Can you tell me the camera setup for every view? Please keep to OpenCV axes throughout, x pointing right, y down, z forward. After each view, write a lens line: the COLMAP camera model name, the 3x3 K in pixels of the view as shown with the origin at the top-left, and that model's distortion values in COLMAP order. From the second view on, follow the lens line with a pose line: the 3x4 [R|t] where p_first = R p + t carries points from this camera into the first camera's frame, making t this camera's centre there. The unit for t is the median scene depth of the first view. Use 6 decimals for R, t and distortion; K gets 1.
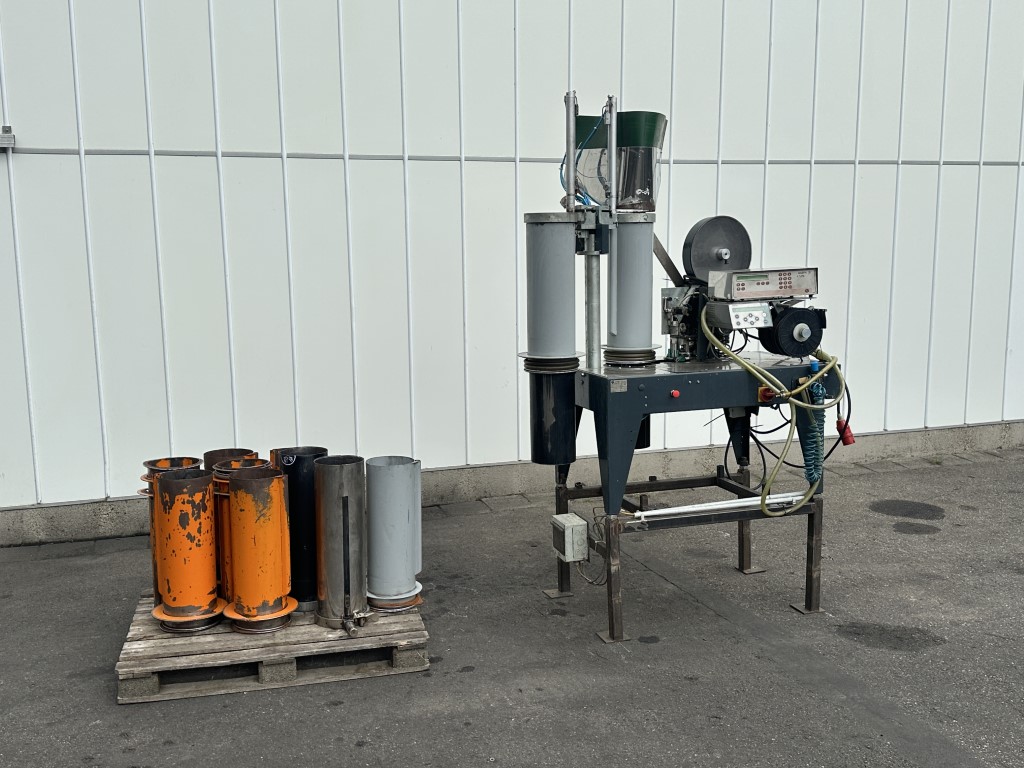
lens RADIAL K [[985.8, 0, 517.1], [0, 985.8, 385.3], [0, 0, 1]] dist [0.176150, -0.291265]
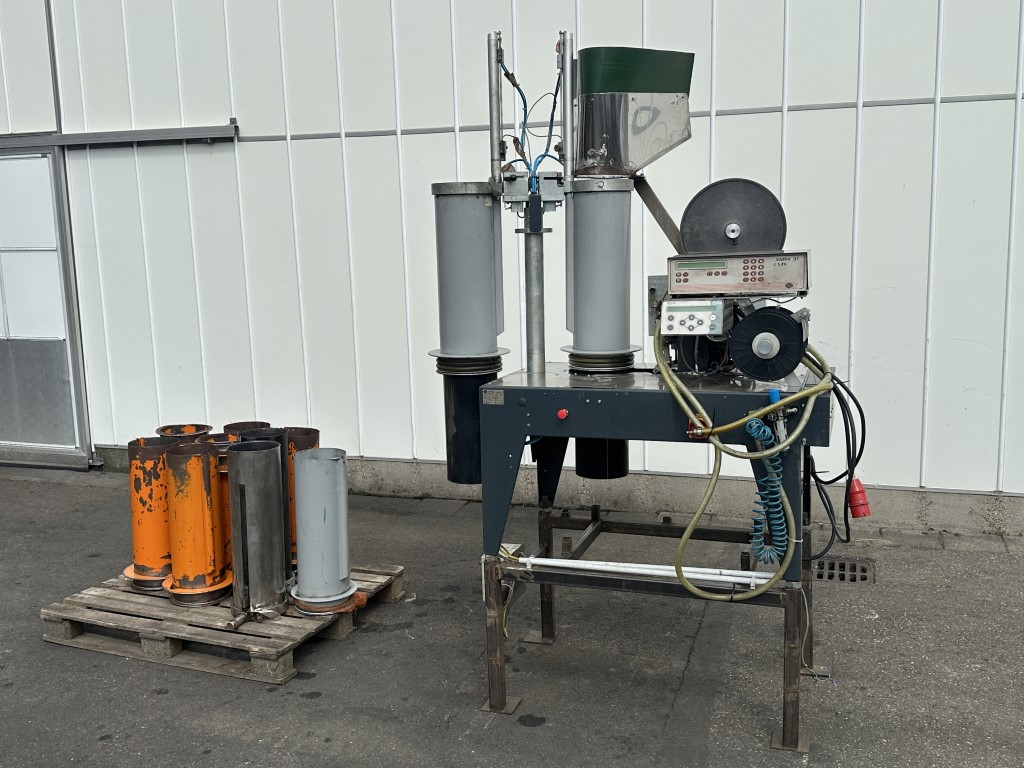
lens RADIAL K [[1008.6, 0, 520.1], [0, 1008.6, 366.6], [0, 0, 1]] dist [0.176875, -0.320616]
pose [[0.803745, 0.077586, -0.589894, 0.572720], [-0.069337, 0.996920, 0.036646, -0.052977], [0.590920, 0.011447, 0.806649, 0.330785]]
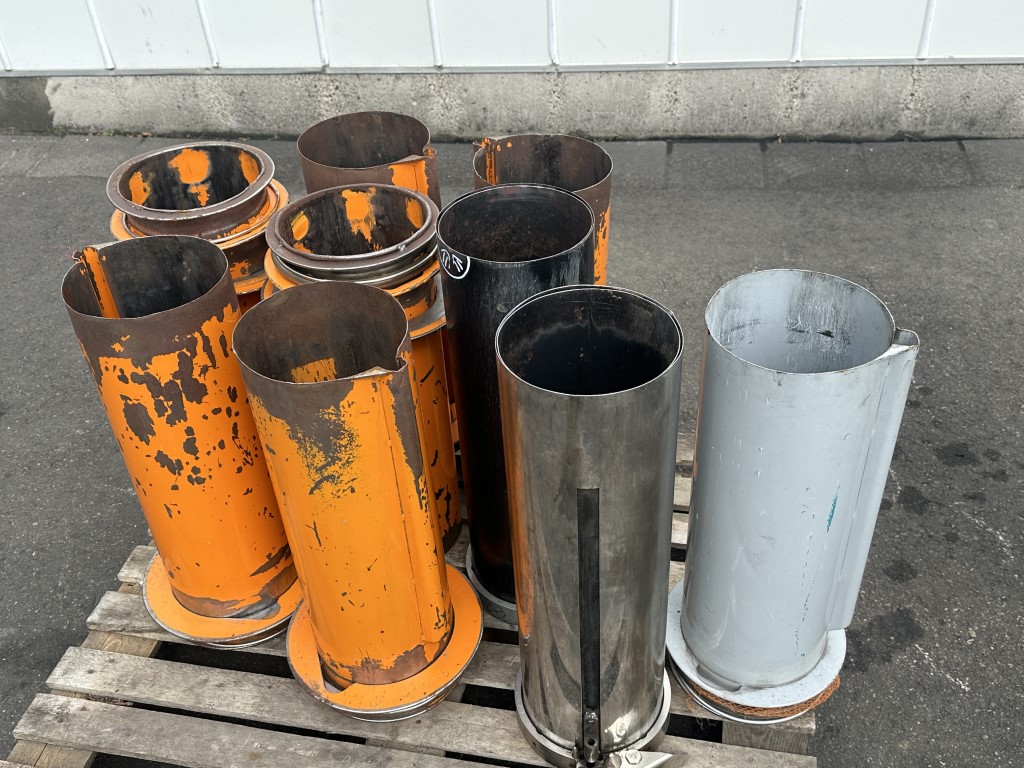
lens RADIAL K [[1008.6, 0, 520.1], [0, 1008.6, 366.6], [0, 0, 1]] dist [0.176875, -0.320616]
pose [[0.897147, 0.238090, -0.372075, -0.089001], [-0.011652, 0.854773, 0.518872, -0.053494], [0.441578, -0.461169, 0.769631, 0.736211]]
